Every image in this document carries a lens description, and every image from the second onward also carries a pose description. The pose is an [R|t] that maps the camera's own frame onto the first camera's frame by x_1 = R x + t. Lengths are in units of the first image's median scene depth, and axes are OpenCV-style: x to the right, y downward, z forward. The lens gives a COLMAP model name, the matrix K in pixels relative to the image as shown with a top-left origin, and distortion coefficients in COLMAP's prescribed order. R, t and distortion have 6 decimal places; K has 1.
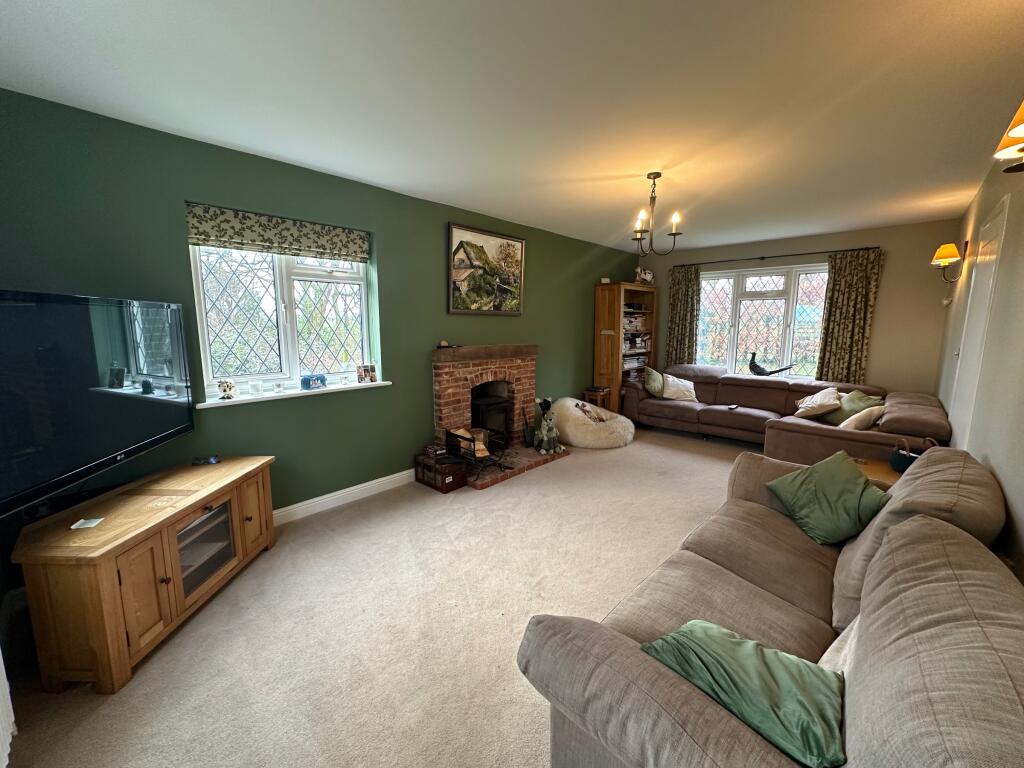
lens RADIAL K [[408.8, 0, 513.2], [0, 408.8, 381.9], [0, 0, 1]] dist [-0.000607, 0.000045]
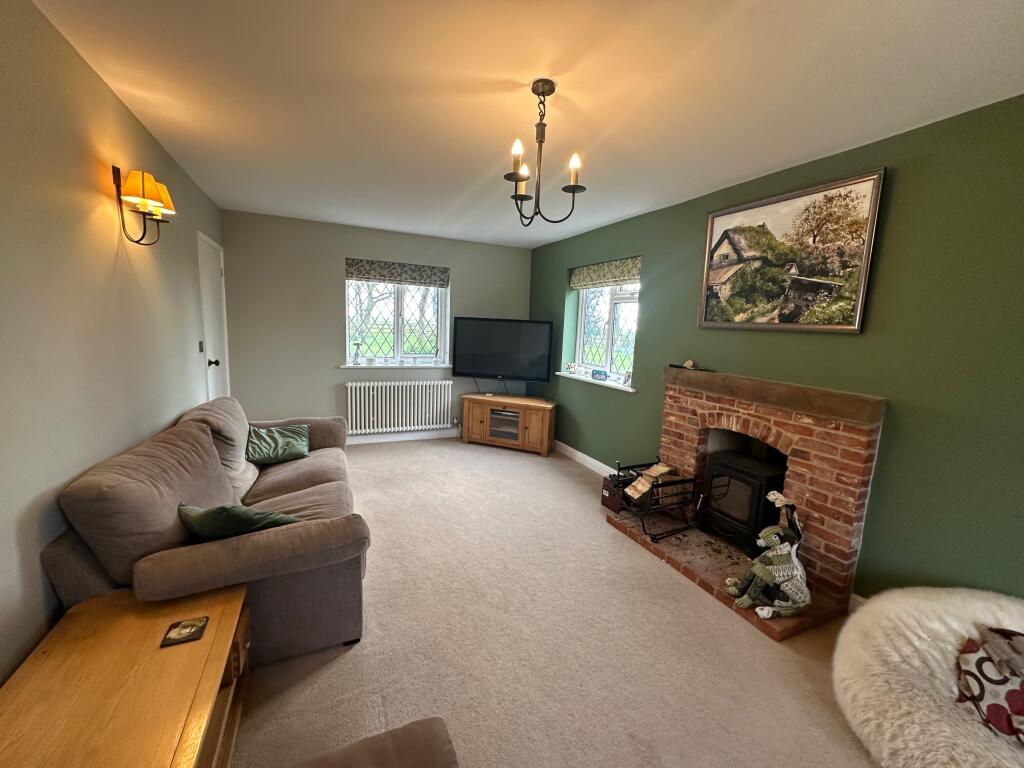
lens RADIAL K [[408.8, 0, 513.3], [0, 408.8, 380.7], [0, 0, 1]] dist [-0.000607, 0.000045]
pose [[-0.368254, 0.109499, -0.923254, 0.692368], [-0.177875, 0.966399, 0.185564, -0.142929], [0.912551, 0.232558, -0.336403, 0.913982]]
